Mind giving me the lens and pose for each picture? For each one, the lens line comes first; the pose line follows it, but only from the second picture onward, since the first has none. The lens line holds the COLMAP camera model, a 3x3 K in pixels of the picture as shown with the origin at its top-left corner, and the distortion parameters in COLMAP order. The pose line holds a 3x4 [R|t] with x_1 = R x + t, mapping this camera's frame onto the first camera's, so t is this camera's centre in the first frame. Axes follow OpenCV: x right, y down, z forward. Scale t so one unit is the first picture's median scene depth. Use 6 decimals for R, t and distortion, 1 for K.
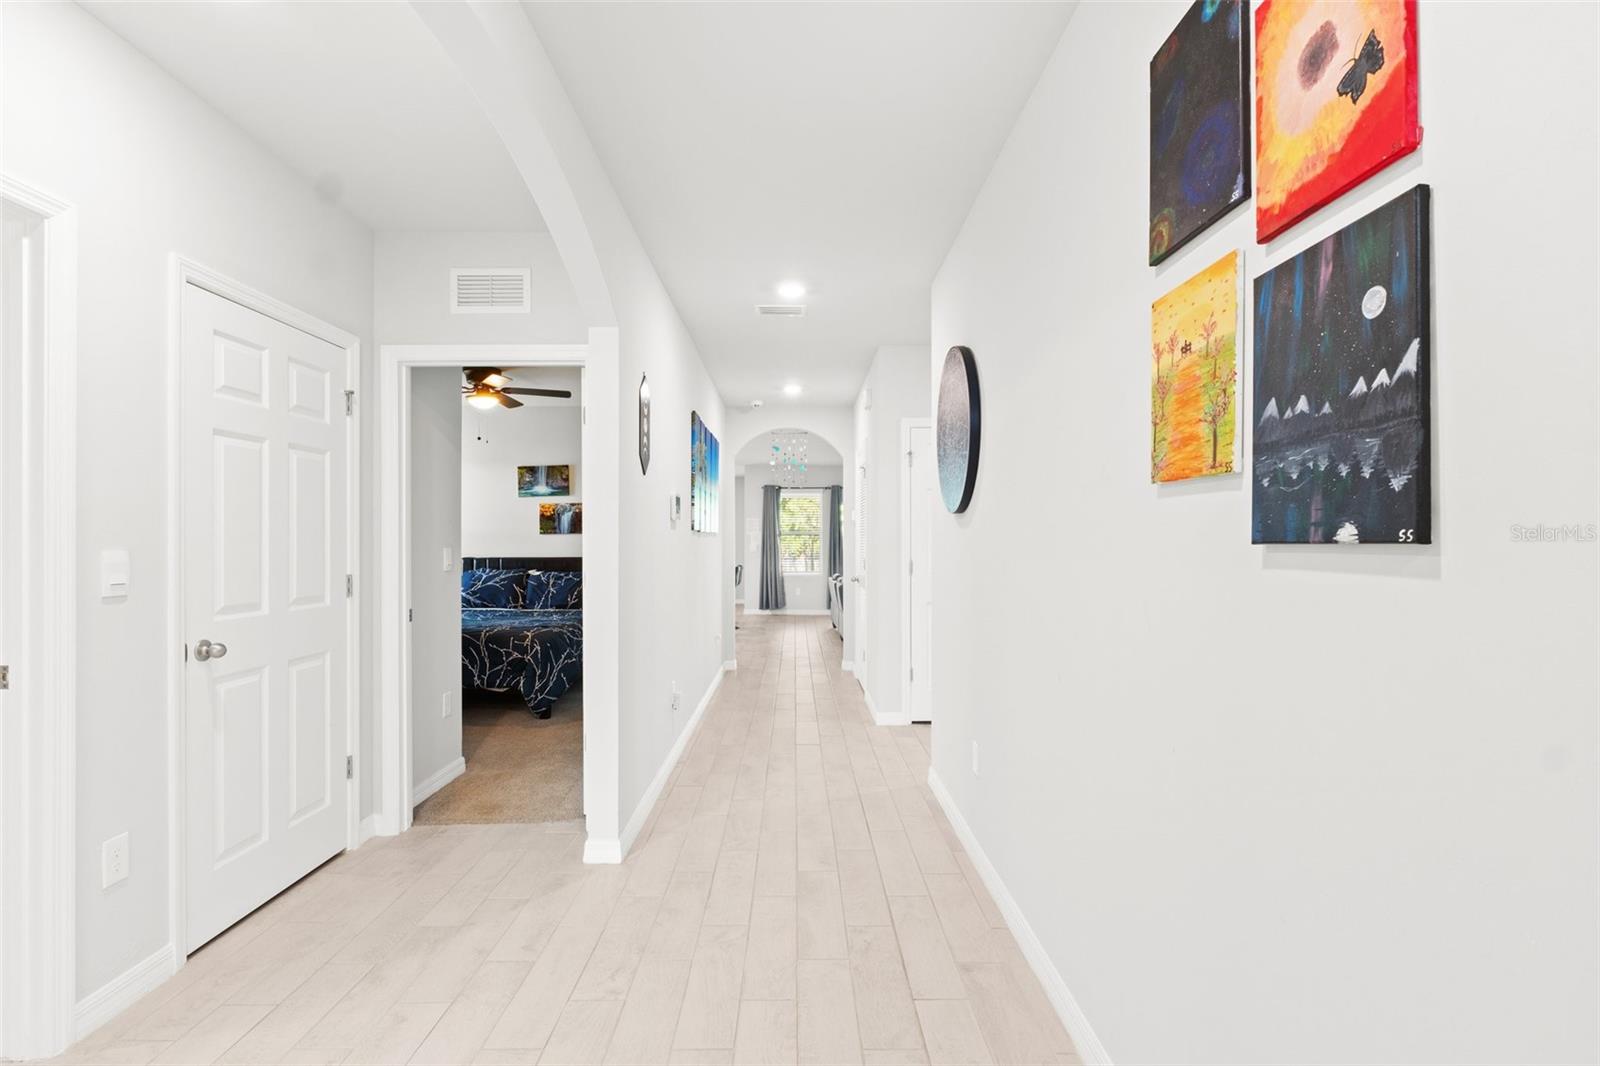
lens RADIAL K [[751.8, 0, 800.0], [0, 751.8, 533.0], [0, 0, 1]] dist [0.000001, -0.000020]
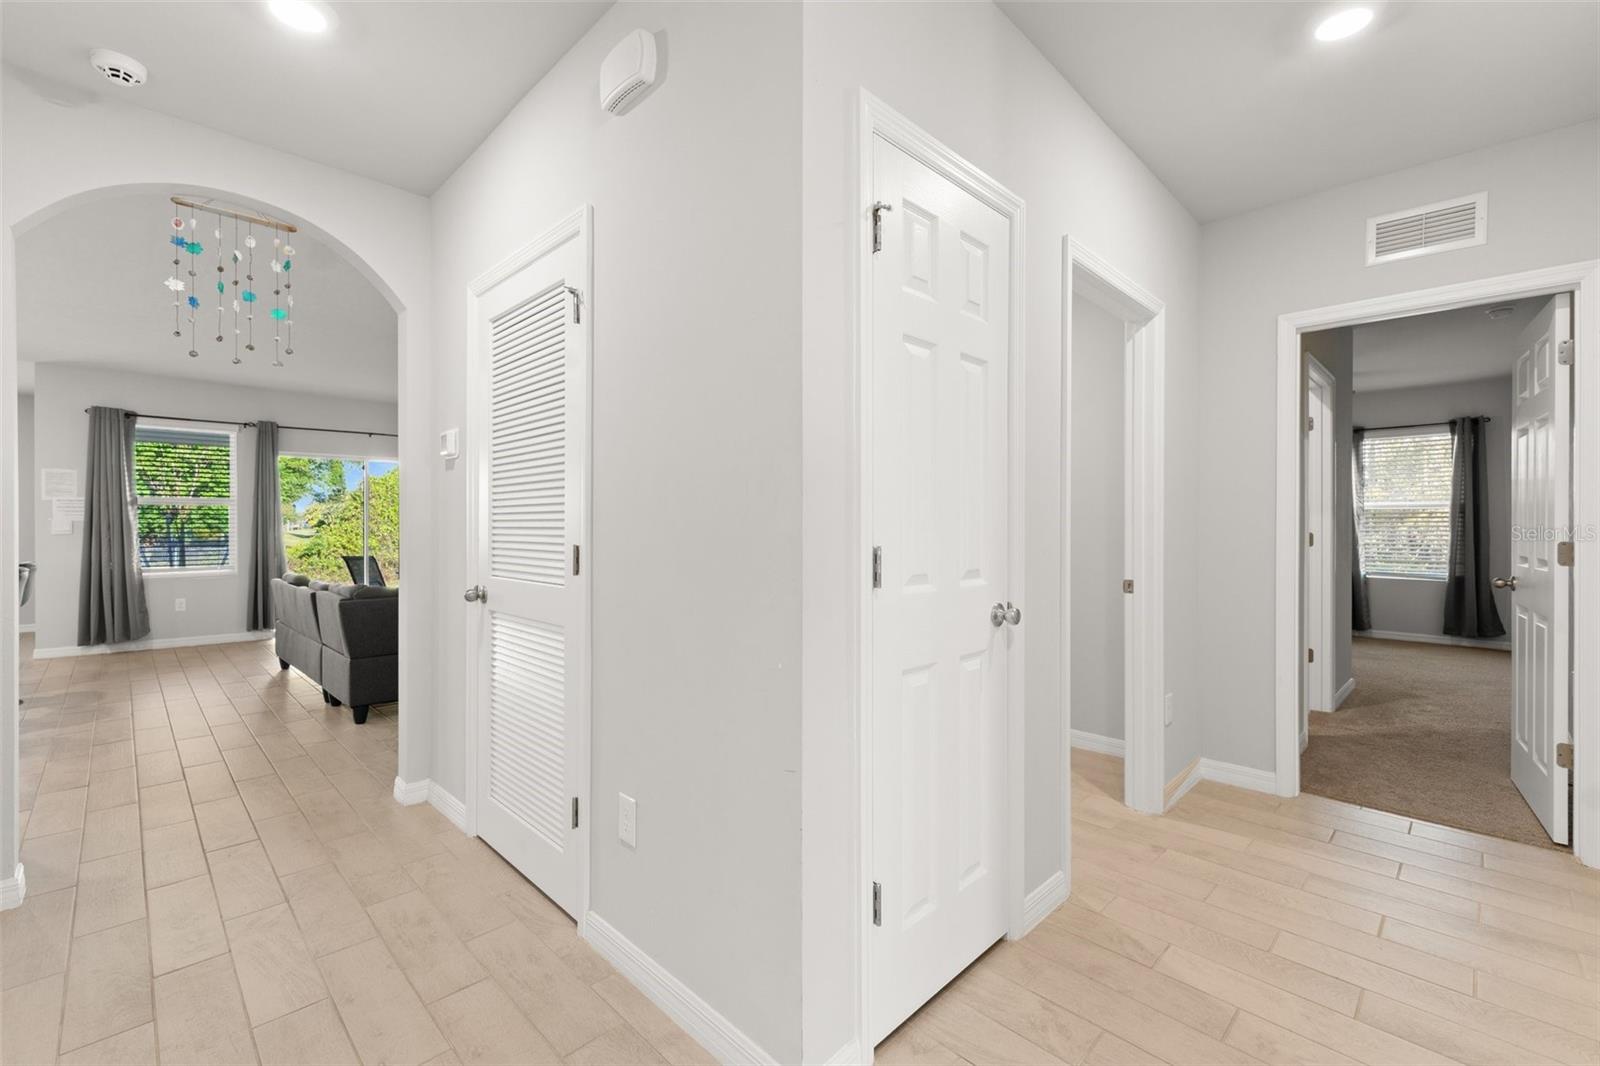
lens RADIAL K [[673.3, 0, 803.7], [0, 673.3, 529.3], [0, 0, 1]] dist [0.002520, 0.000458]
pose [[0.705880, -0.004230, 0.708318, -0.031120], [-0.008576, 0.999858, 0.014517, 0.010193], [-0.708279, -0.016322, 0.705744, 0.319565]]
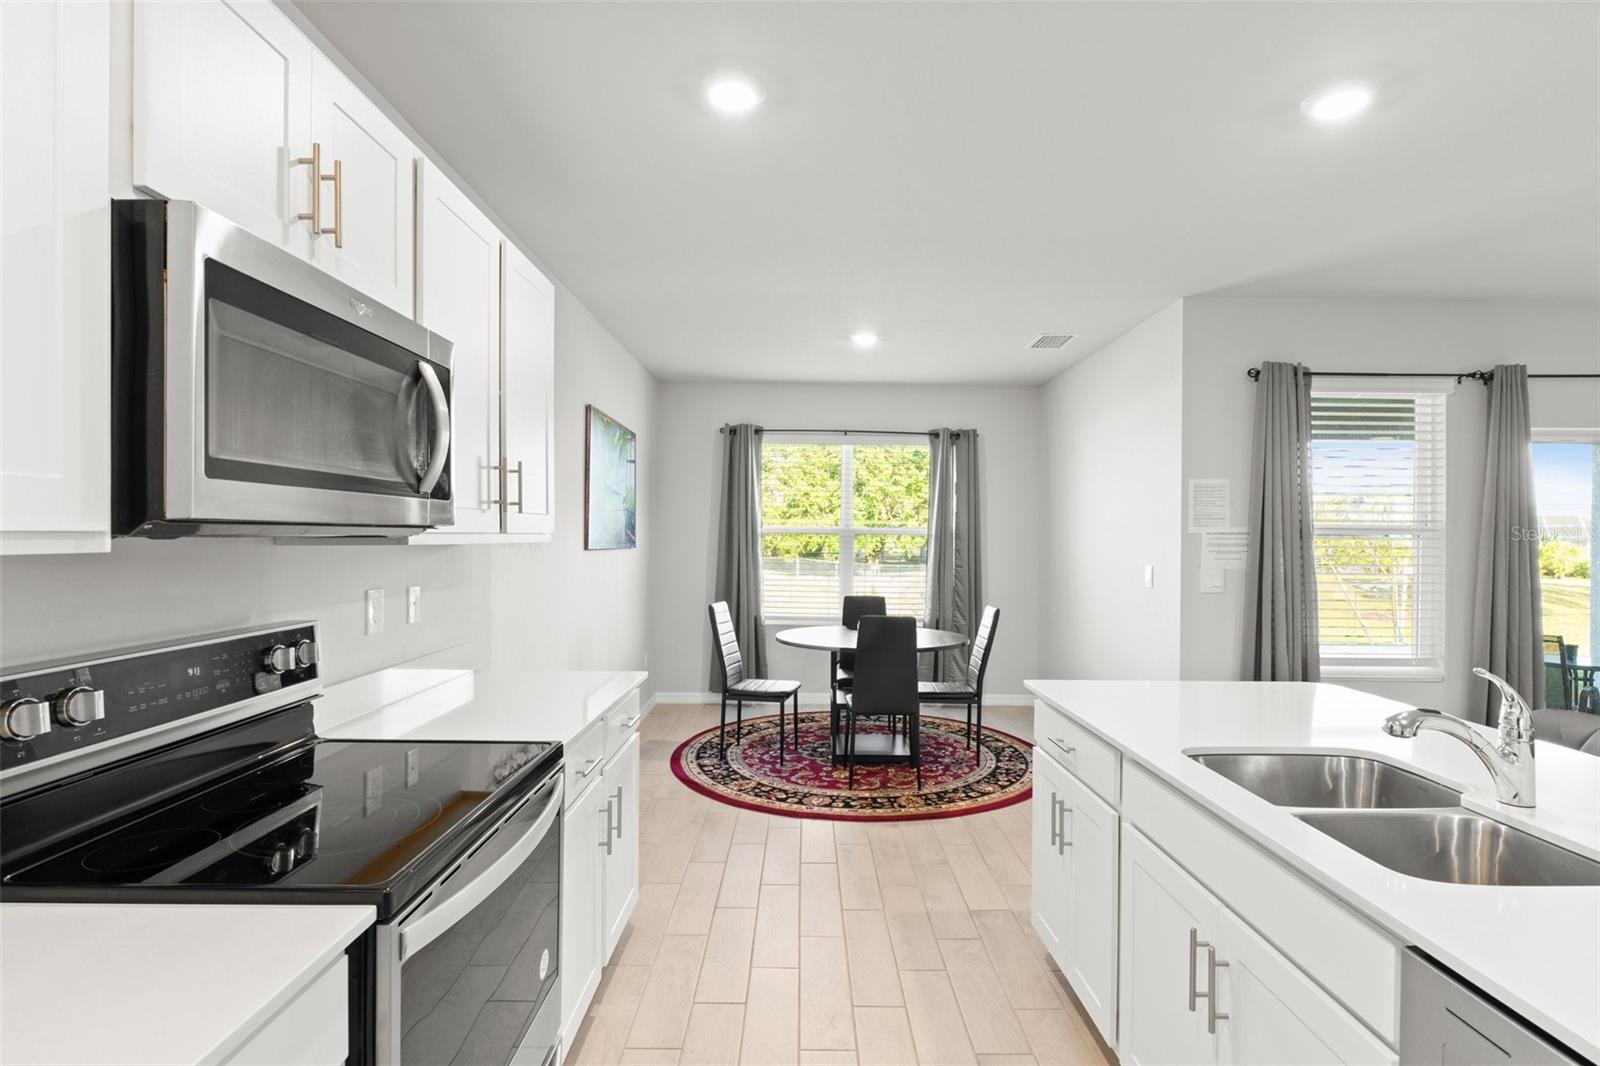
lens RADIAL K [[793.1, 0, 800.0], [0, 793.1, 533.0], [0, 0, 1]] dist [0.001070, 0.000333]
pose [[0.999975, 0.000138, -0.007131, -0.218807], [-0.000072, 0.999958, 0.009198, -0.001453], [0.007132, -0.009197, 0.999932, 0.687484]]
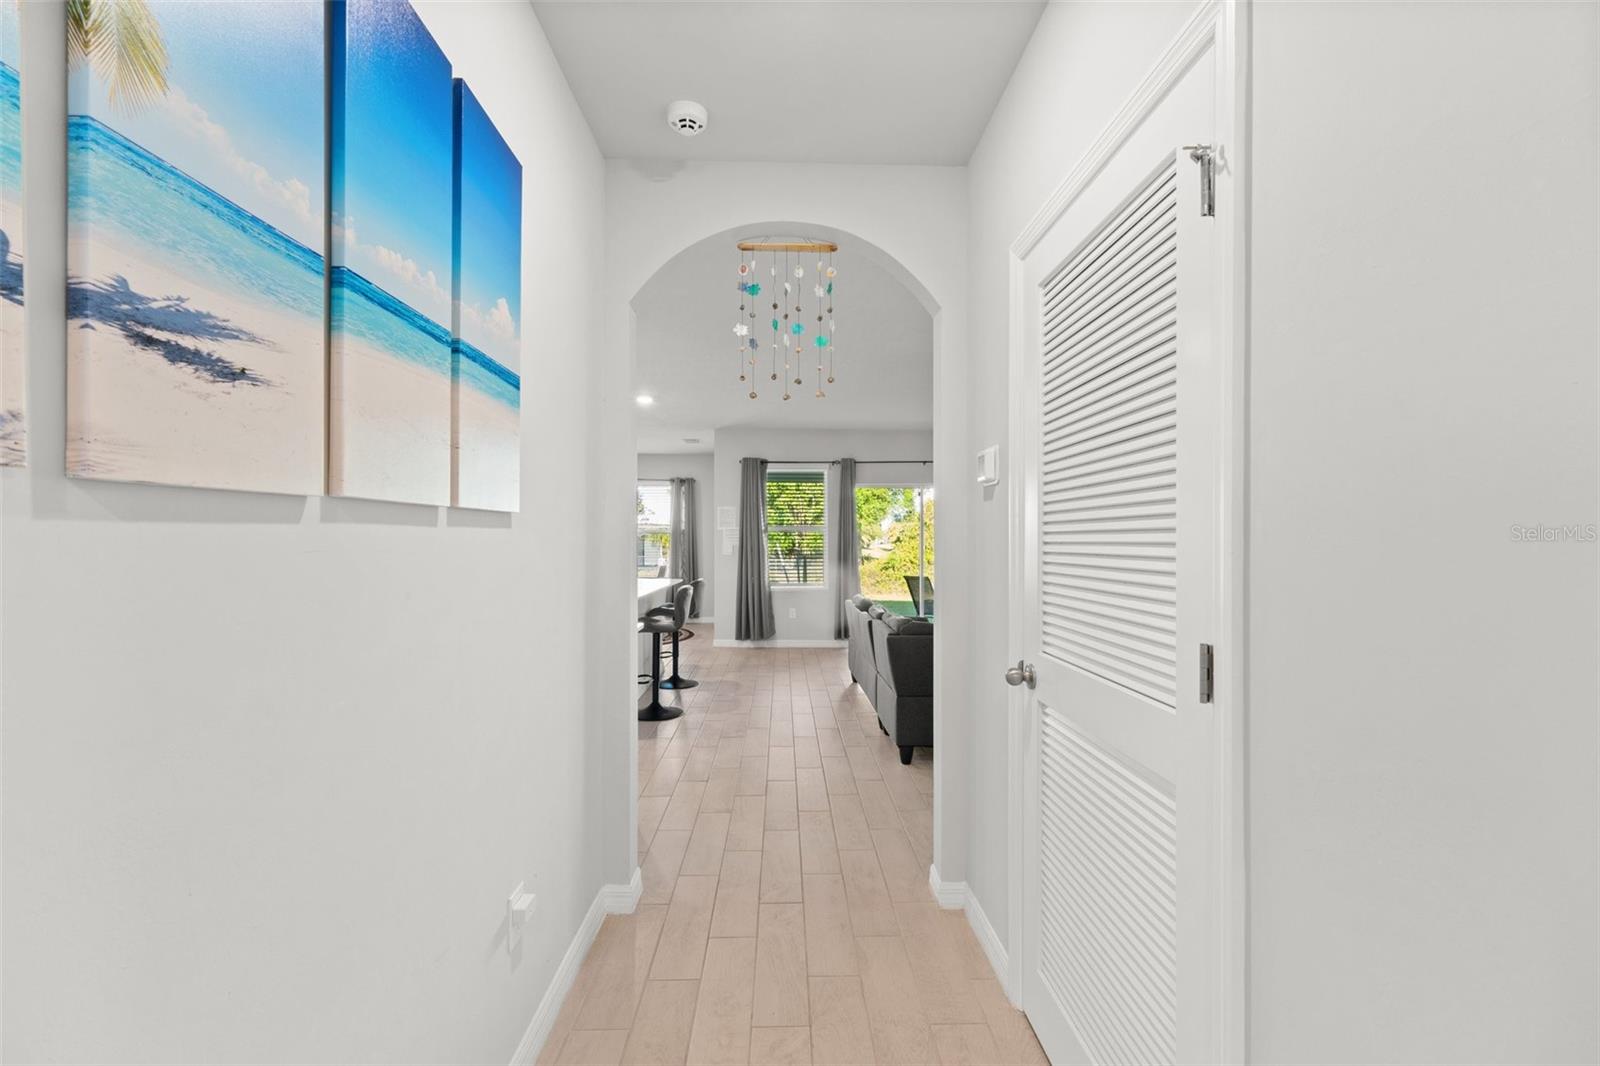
lens RADIAL K [[673.3, 0, 803.7], [0, 673.3, 529.3], [0, 0, 1]] dist [0.002520, 0.000458]
pose [[0.999683, 0.002457, 0.025042, -0.007963], [-0.002357, 0.999989, -0.004013, 0.003321], [-0.025052, 0.003953, 0.999678, 0.387269]]
